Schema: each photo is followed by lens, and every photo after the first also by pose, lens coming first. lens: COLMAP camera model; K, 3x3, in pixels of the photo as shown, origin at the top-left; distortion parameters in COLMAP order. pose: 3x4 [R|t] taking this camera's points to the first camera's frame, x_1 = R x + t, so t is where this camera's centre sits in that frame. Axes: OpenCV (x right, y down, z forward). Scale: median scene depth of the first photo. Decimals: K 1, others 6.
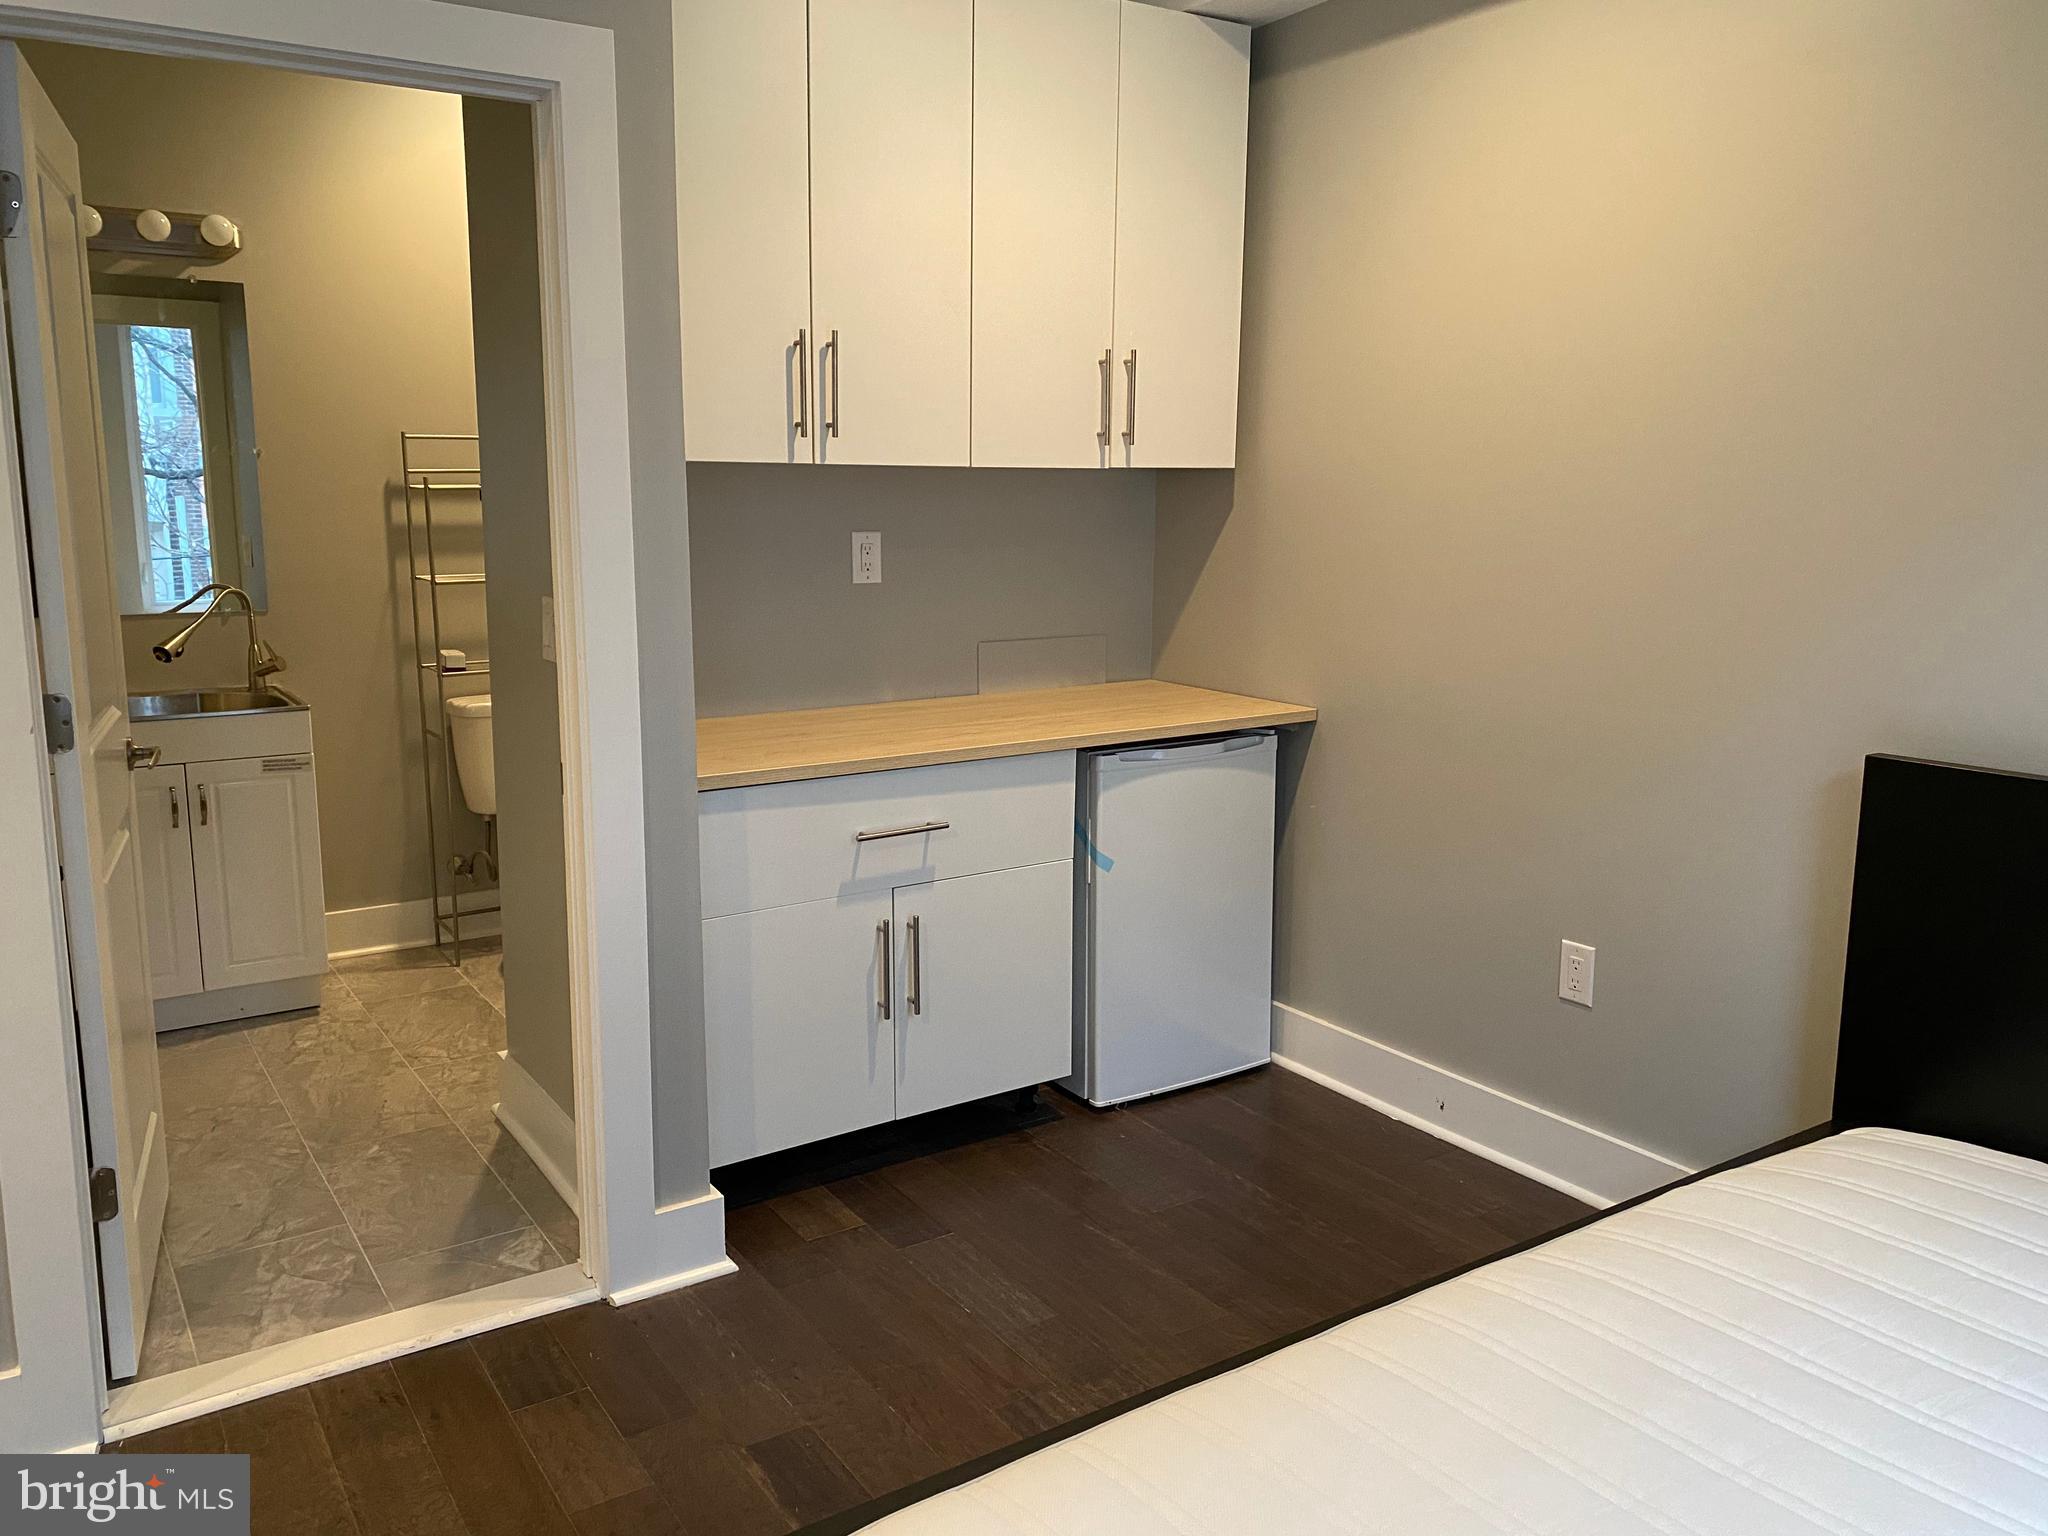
lens RADIAL K [[1571.7, 0, 1020.8], [0, 1571.7, 761.4], [0, 0, 1]] dist [0.140497, -0.239969]
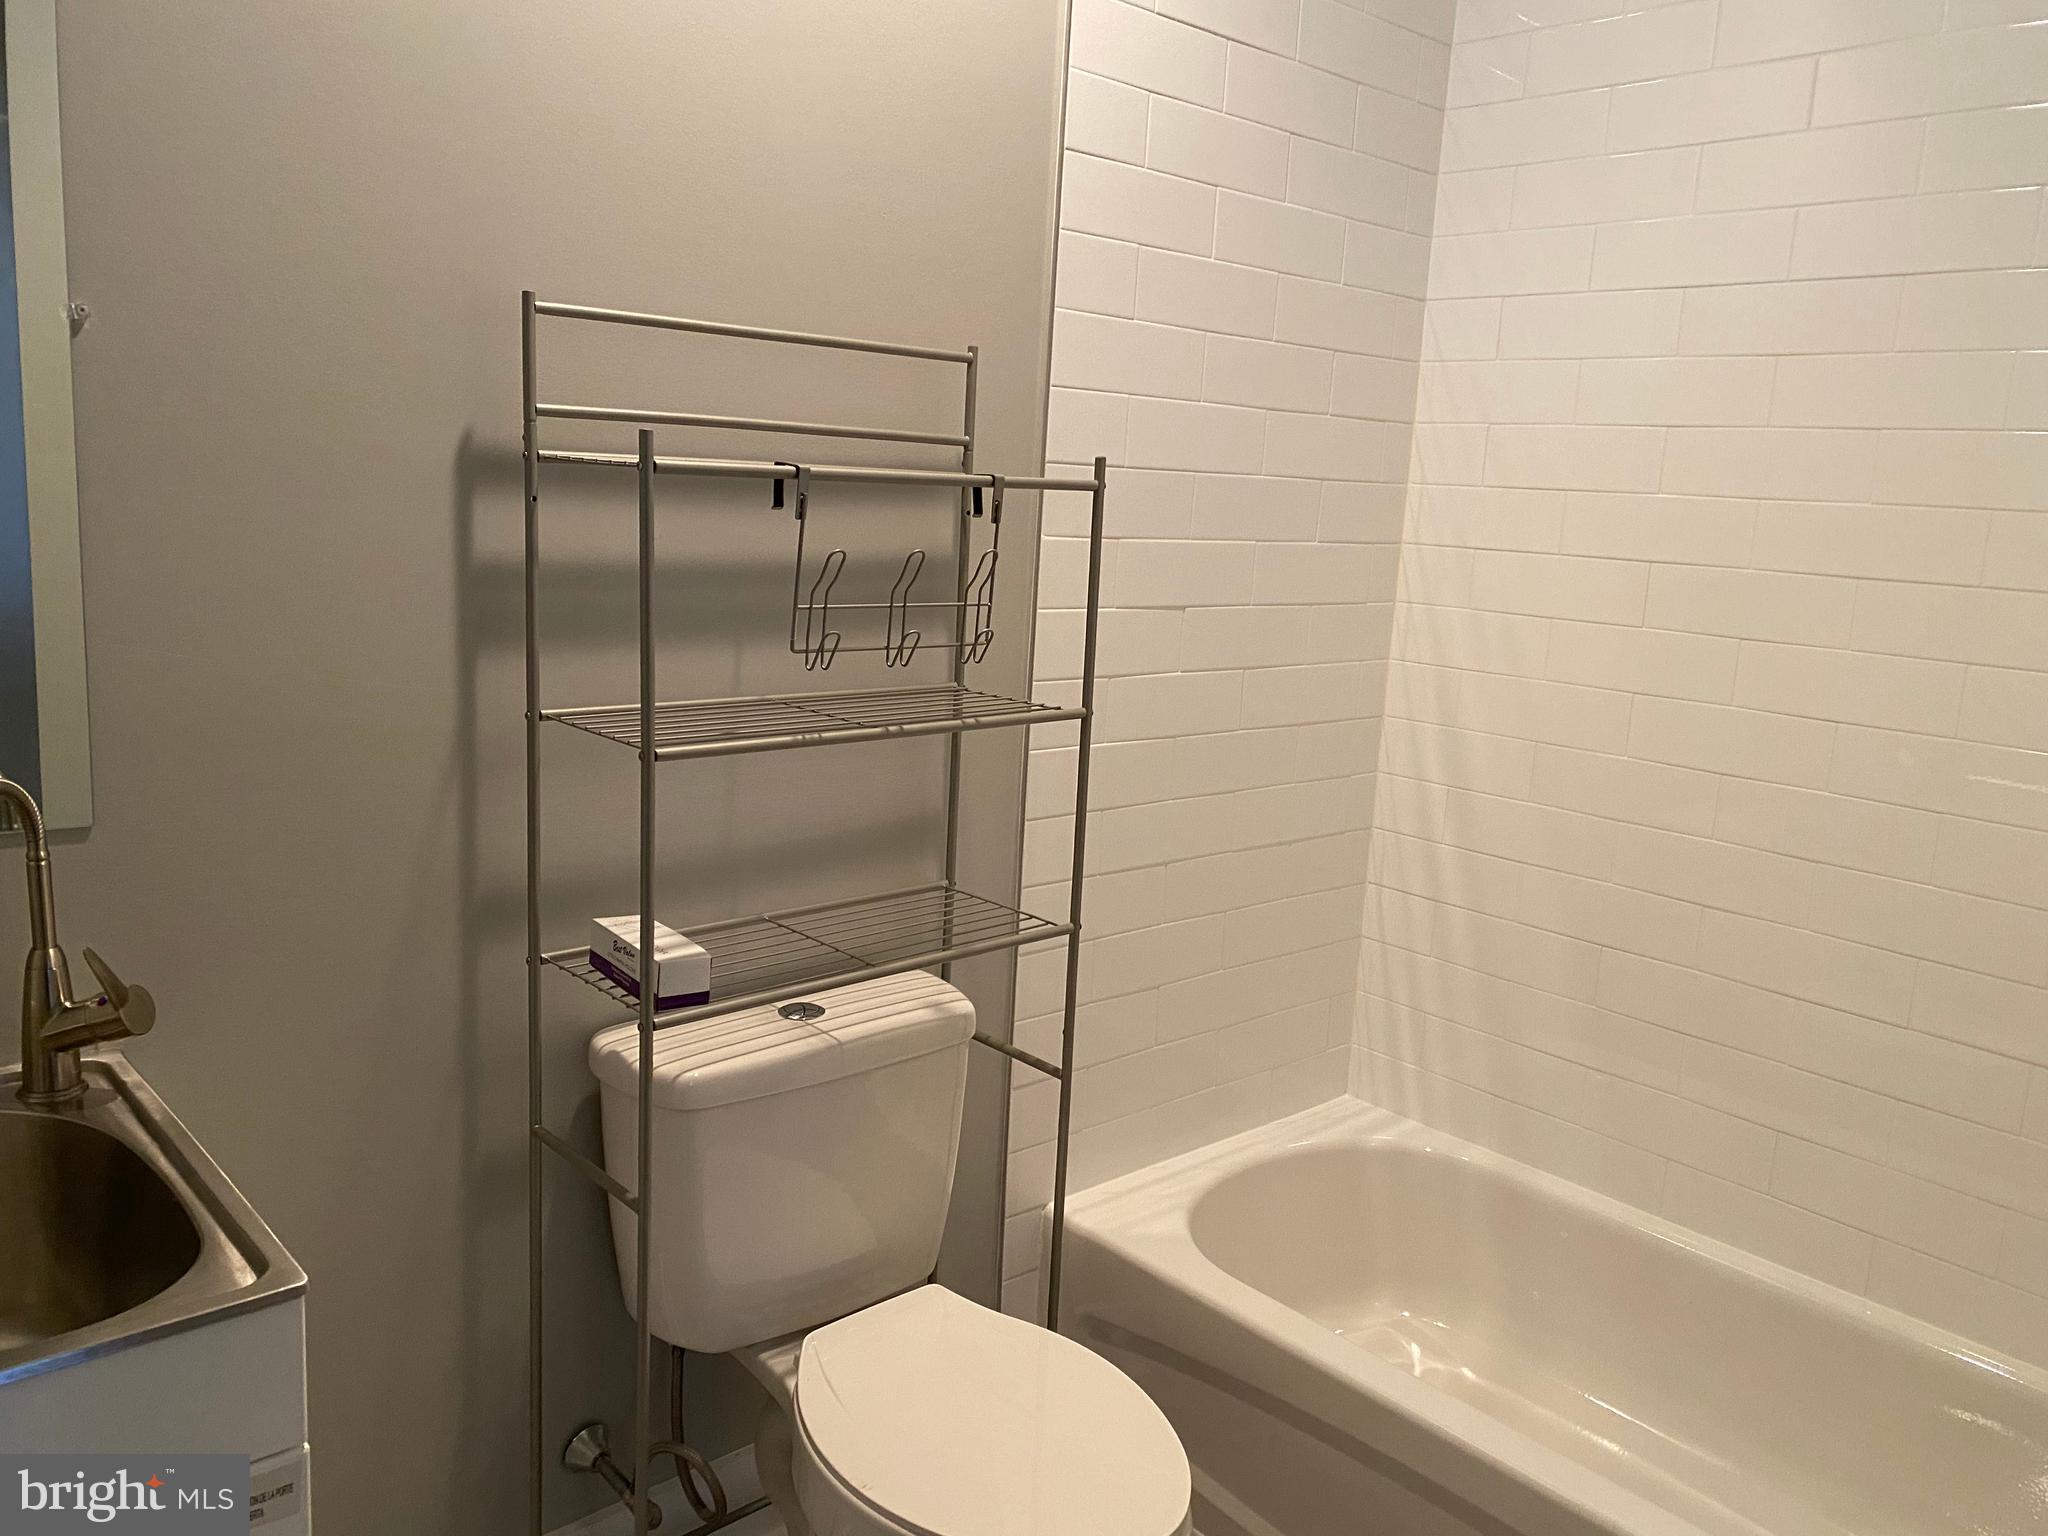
lens RADIAL K [[1578.2, 0, 1018.9], [0, 1578.2, 719.9], [0, 0, 1]] dist [0.029052, 0.000890]
pose [[0.986633, 0.018864, 0.161863, -0.335018], [-0.018094, 0.999817, -0.006228, -0.114586], [-0.161950, 0.003216, 0.986794, 0.648933]]
